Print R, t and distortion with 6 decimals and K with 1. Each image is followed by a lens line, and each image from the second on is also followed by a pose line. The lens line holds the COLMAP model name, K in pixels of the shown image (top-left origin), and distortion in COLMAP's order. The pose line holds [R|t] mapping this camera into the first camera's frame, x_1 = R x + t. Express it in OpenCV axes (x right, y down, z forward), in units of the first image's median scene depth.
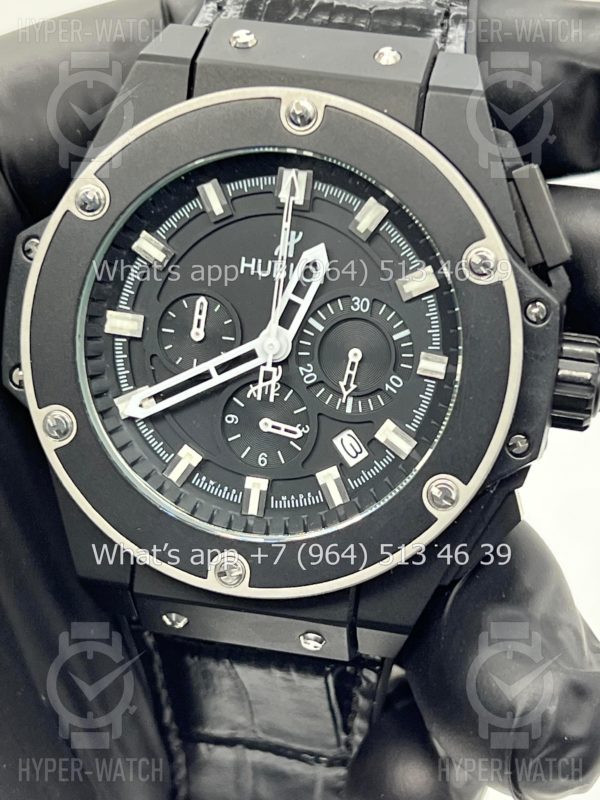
lens RADIAL K [[1852.4, 0, 300.1], [0, 1852.4, 428.8], [0, 0, 1]] dist [0.197462, 0.000000]
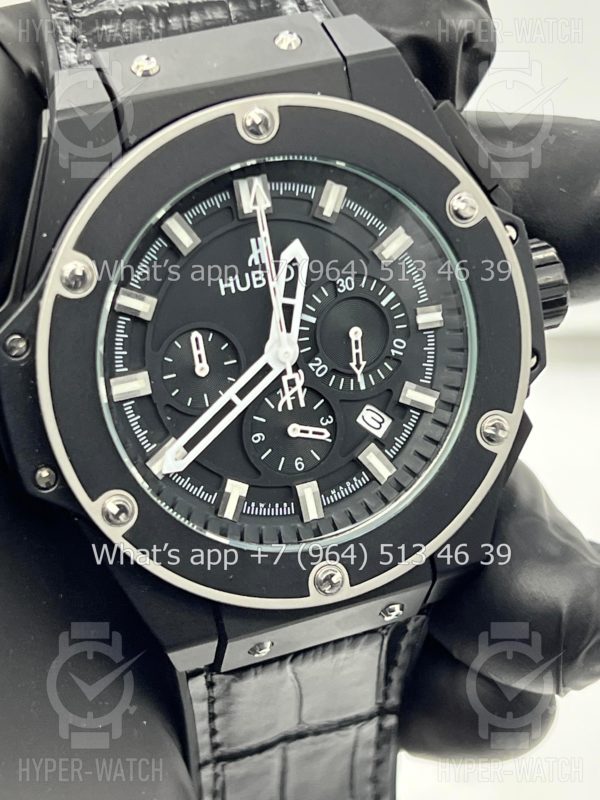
lens RADIAL K [[1852.4, 0, 292.3], [0, 1852.4, 402.3], [0, 0, 1]] dist [0.197462, 0.000000]
pose [[0.842603, -0.359062, 0.401365, -0.416315], [0.333884, 0.933071, 0.133790, -0.150790], [-0.422541, 0.021278, 0.906094, 0.101399]]
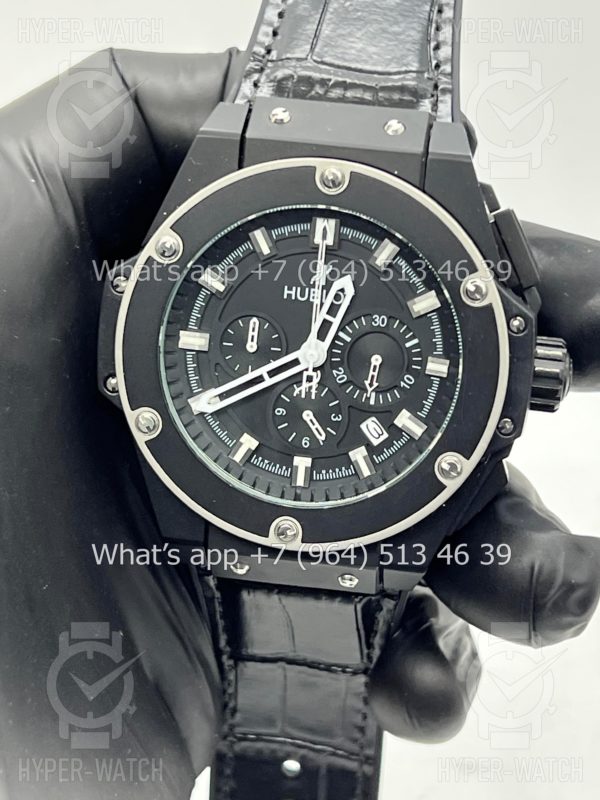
lens RADIAL K [[1852.4, 0, 296.7], [0, 1852.4, 394.9], [0, 0, 1]] dist [0.197462, 0.000000]
pose [[0.997845, -0.037586, 0.053783, -0.095406], [0.035179, 0.998366, 0.045025, -0.075170], [-0.055387, -0.043036, 0.997537, -0.280503]]
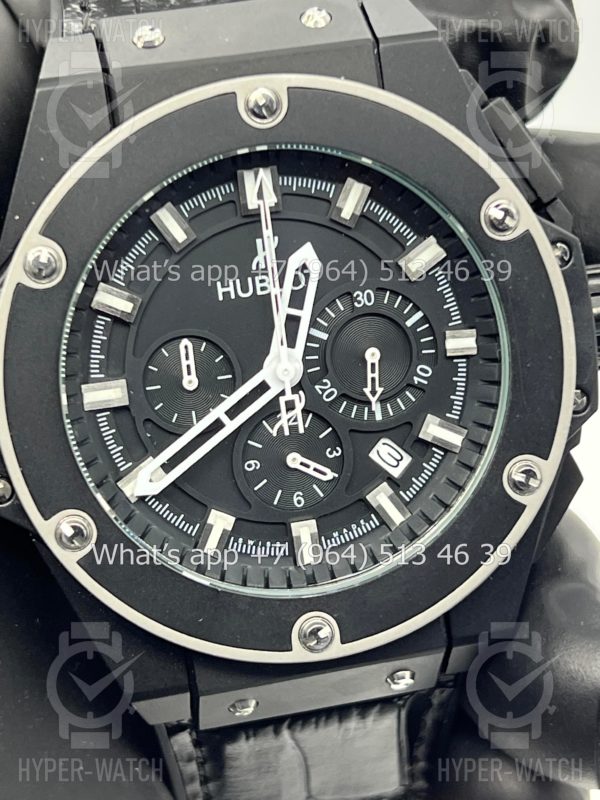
lens RADIAL K [[1852.4, 0, 295.8], [0, 1852.4, 406.4], [0, 0, 1]] dist [0.197462, 0.000000]
pose [[0.914901, -0.281557, 0.289278, -0.265122], [0.277473, 0.959104, 0.055937, -0.075667], [-0.293197, 0.029090, 0.955609, 0.167781]]
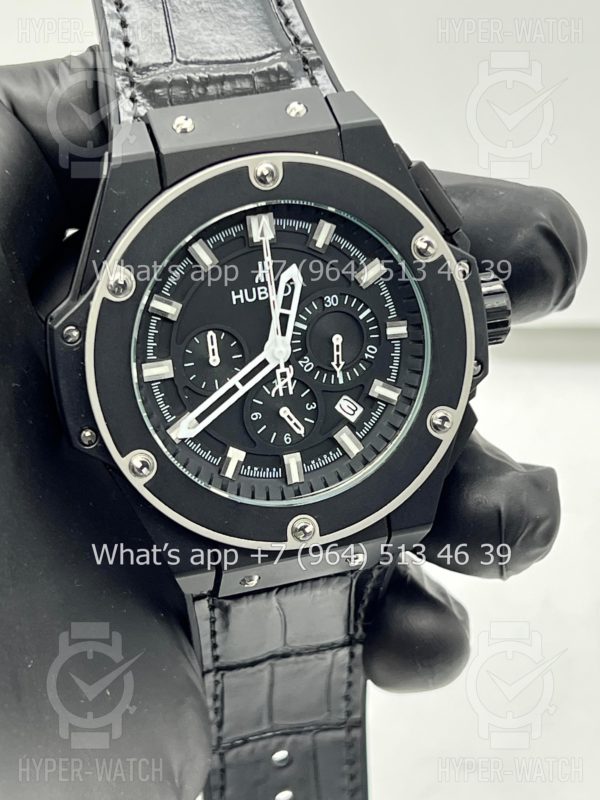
lens RADIAL K [[1852.4, 0, 303.8], [0, 1852.4, 397.6], [0, 0, 1]] dist [0.197462, 0.000000]
pose [[0.881062, -0.310679, 0.356664, -0.461945], [0.282735, 0.950423, 0.129449, -0.174282], [-0.379199, -0.013212, 0.925221, -0.184049]]
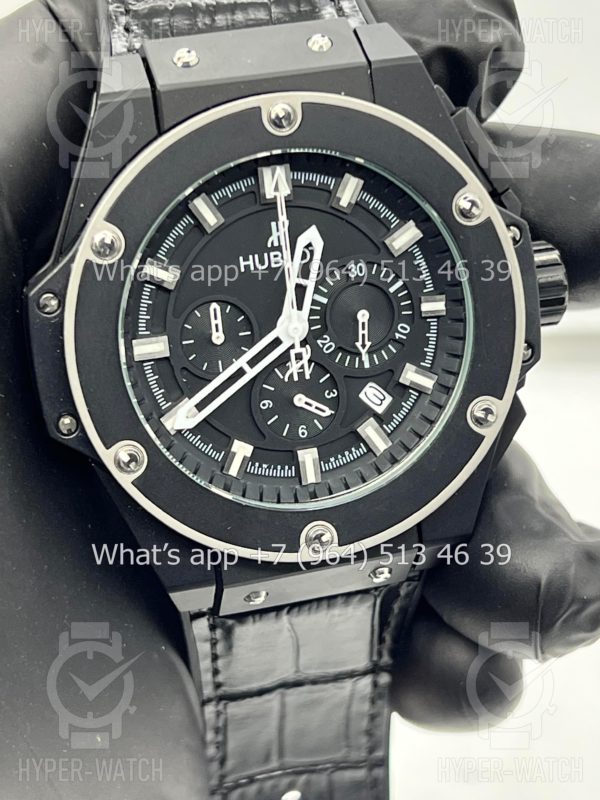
lens RADIAL K [[1852.4, 0, 297.6], [0, 1852.4, 406.1], [0, 0, 1]] dist [0.197462, 0.000000]
pose [[0.893036, -0.295619, 0.339258, -0.391990], [0.269677, 0.955140, 0.122402, -0.133137], [-0.360223, -0.017819, 0.932696, -0.010773]]
